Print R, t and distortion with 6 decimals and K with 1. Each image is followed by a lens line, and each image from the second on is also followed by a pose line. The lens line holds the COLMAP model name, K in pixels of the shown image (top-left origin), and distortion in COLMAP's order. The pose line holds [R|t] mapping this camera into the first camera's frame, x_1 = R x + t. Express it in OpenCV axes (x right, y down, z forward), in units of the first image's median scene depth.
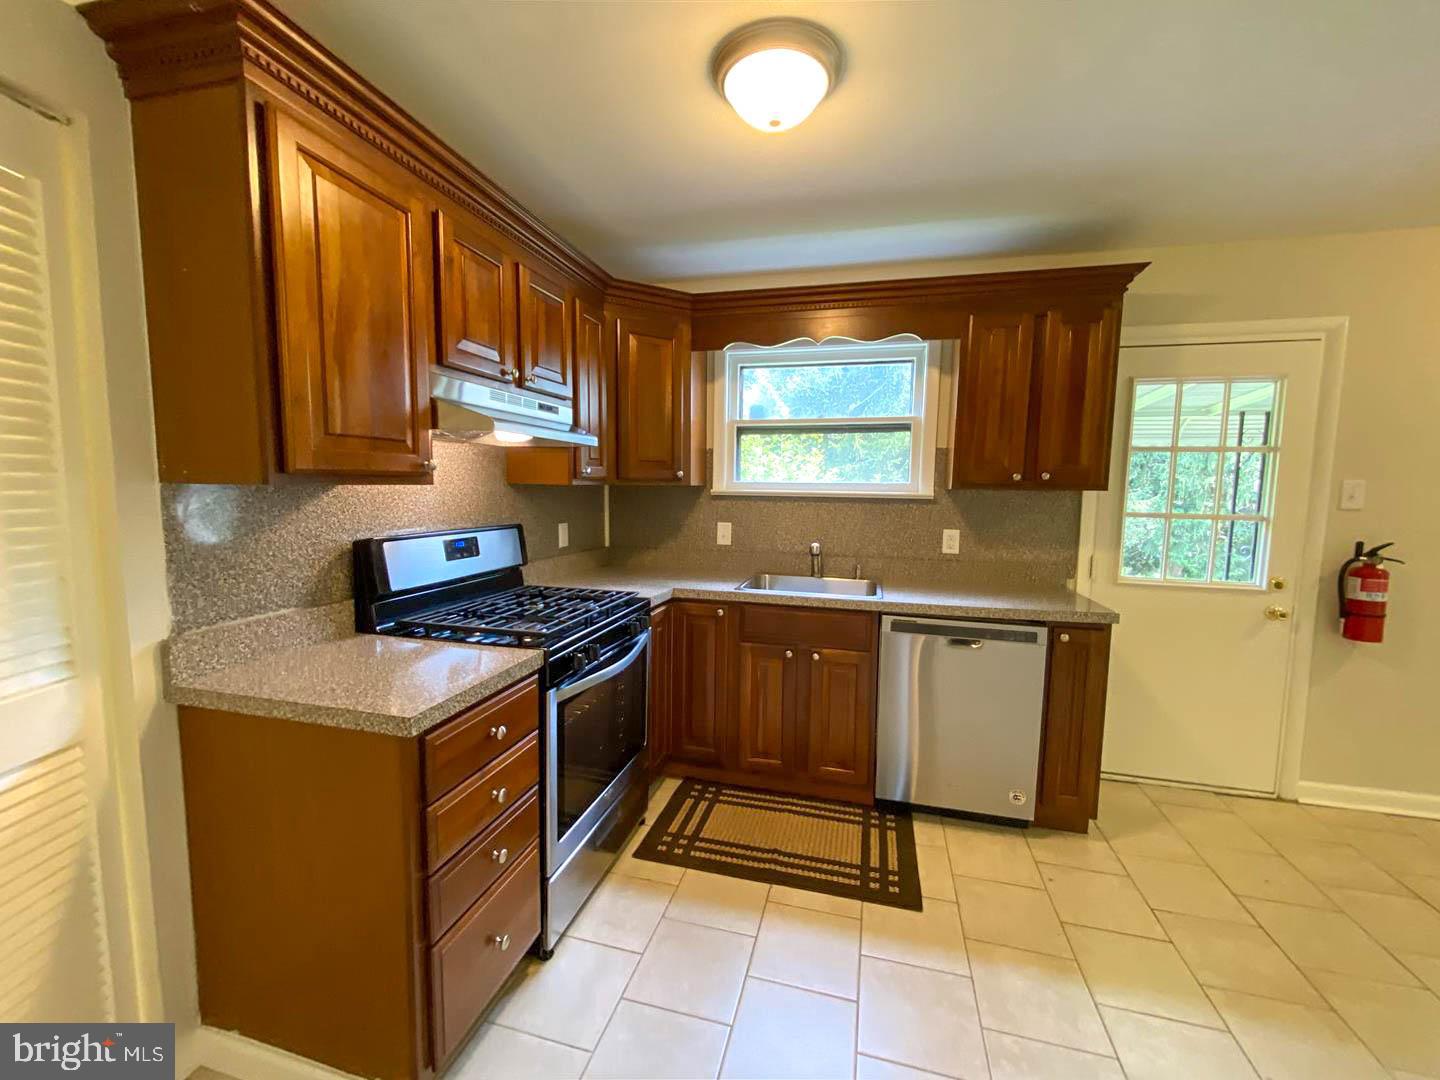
lens RADIAL K [[583.2, 0, 731.5], [0, 583.2, 540.1], [0, 0, 1]] dist [0.009494, -0.001226]
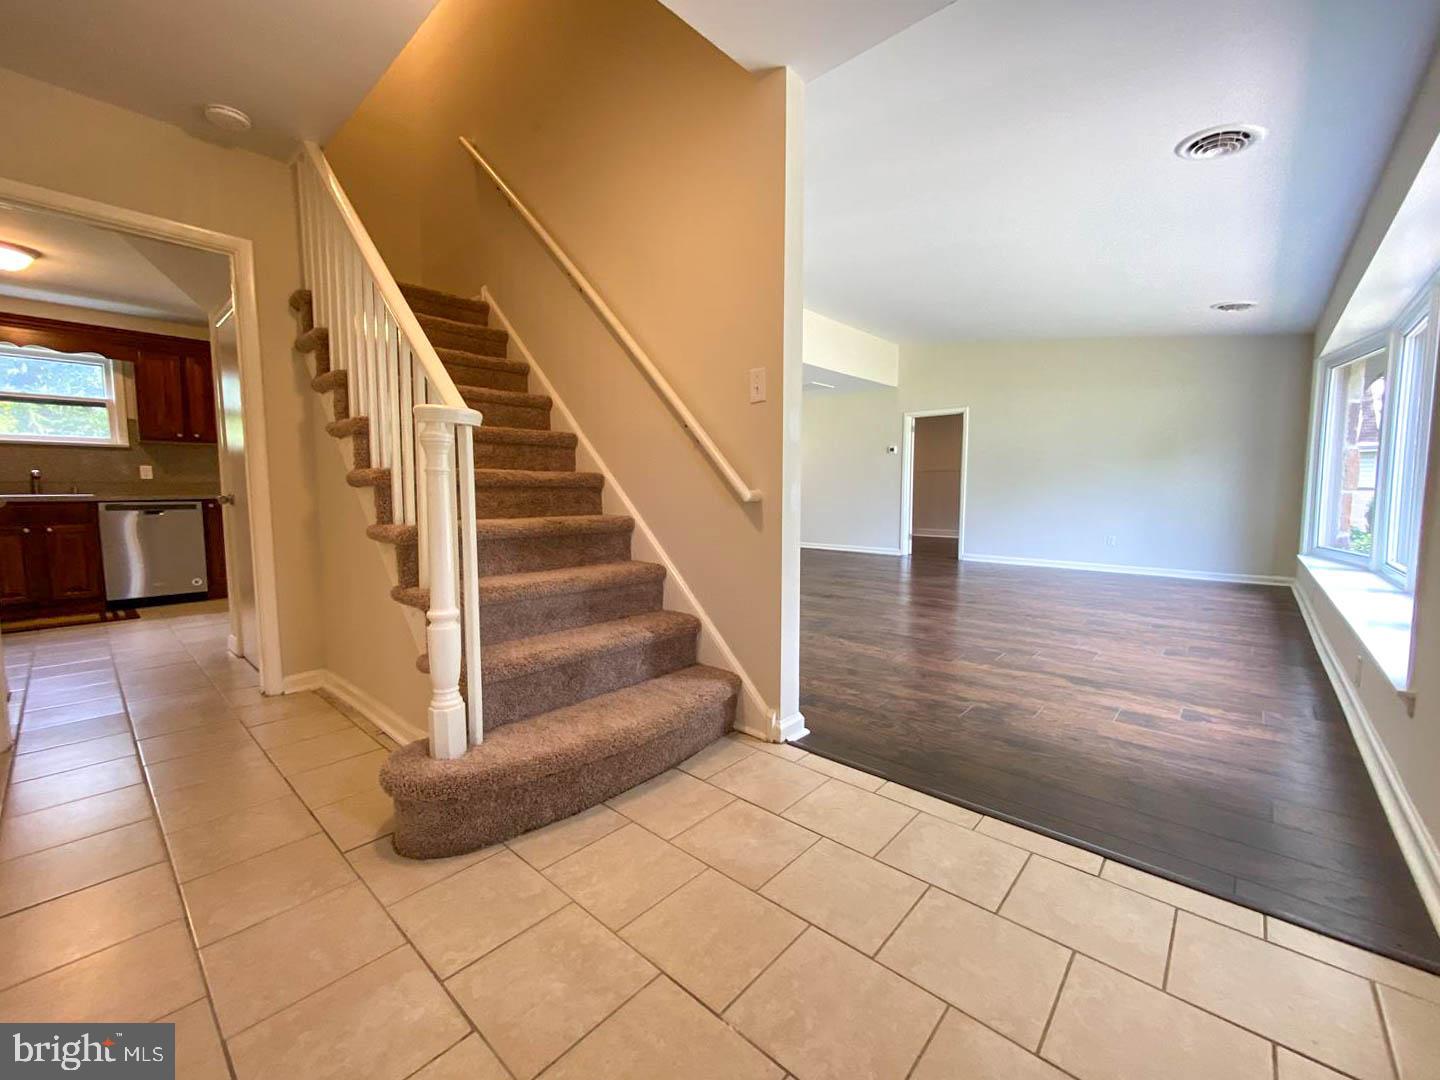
lens RADIAL K [[583.2, 0, 697.4], [0, 583.2, 539.7], [0, 0, 1]] dist [0.009494, -0.001226]
pose [[0.490191, -0.092719, 0.866669, -0.453314], [0.090856, 0.994345, 0.054989, 0.318071], [-0.866867, 0.051787, 0.495843, -1.627287]]
